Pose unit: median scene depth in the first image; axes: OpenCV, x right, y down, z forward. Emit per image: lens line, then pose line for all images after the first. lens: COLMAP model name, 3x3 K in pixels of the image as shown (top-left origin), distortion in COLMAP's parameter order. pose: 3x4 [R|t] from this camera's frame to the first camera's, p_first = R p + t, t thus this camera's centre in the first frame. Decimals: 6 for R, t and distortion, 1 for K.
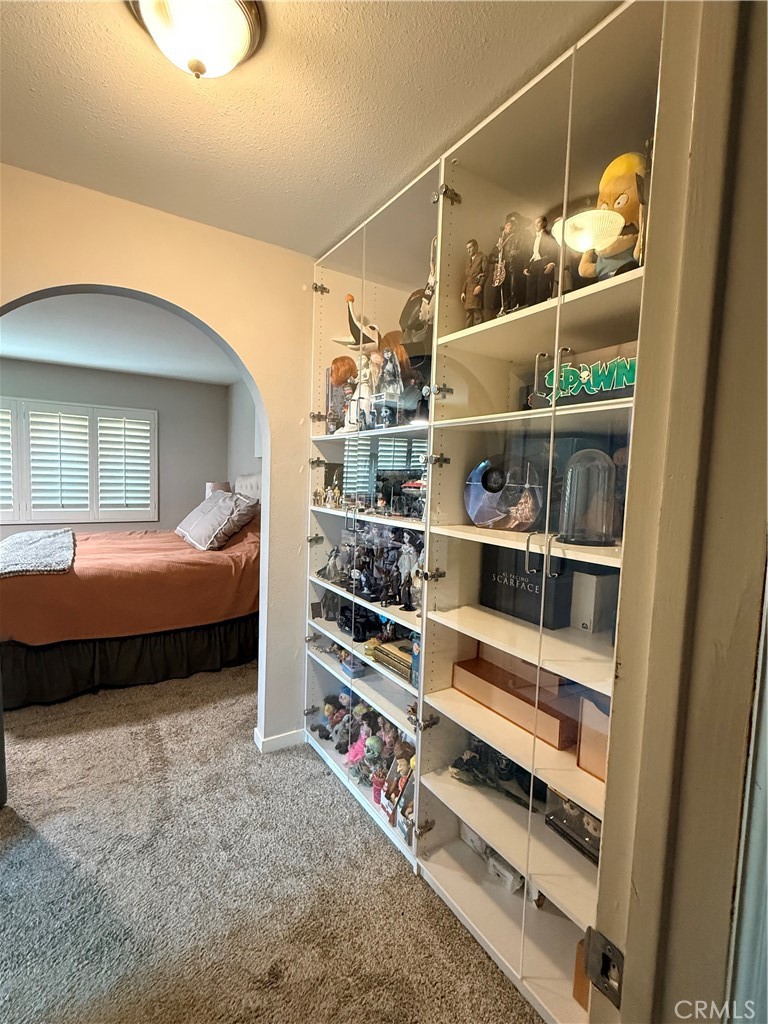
lens RADIAL K [[483.9, 0, 381.2], [0, 483.9, 509.1], [0, 0, 1]] dist [0.000686, -0.000111]
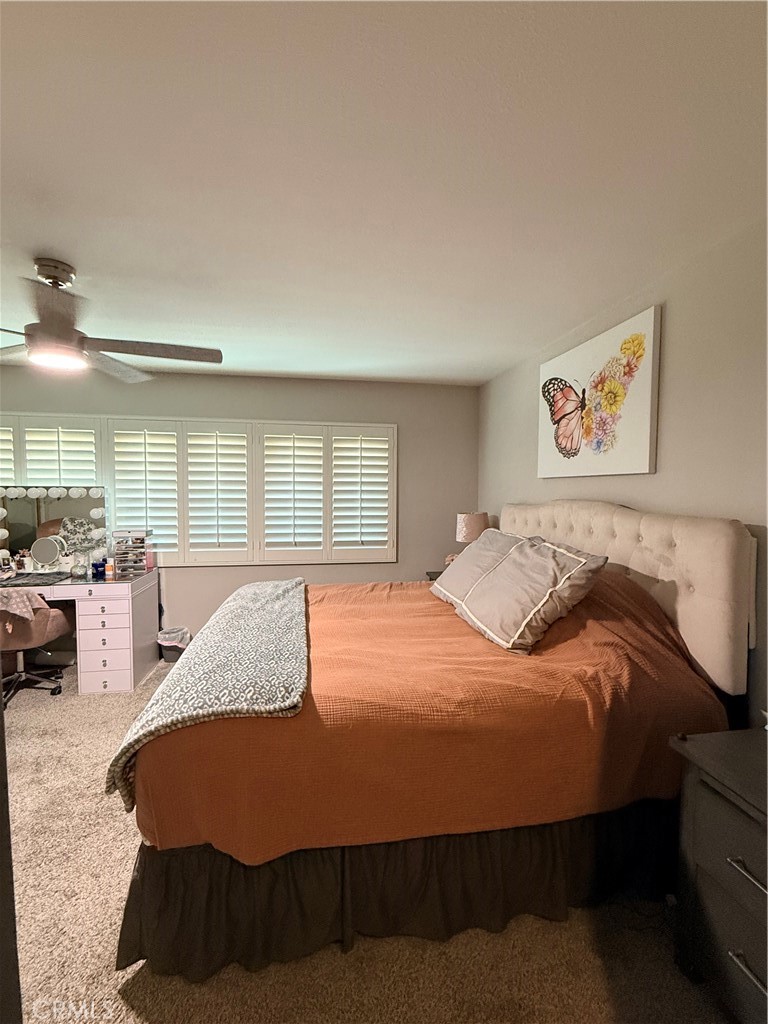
lens RADIAL K [[447.8, 0, 384.8], [0, 447.8, 510.9], [0, 0, 1]] dist [-0.001597, -0.000105]
pose [[0.926567, -0.002756, -0.376120, -0.278031], [-0.009231, 0.999505, -0.030065, -0.052535], [0.376017, 0.031329, 0.926083, 0.423630]]
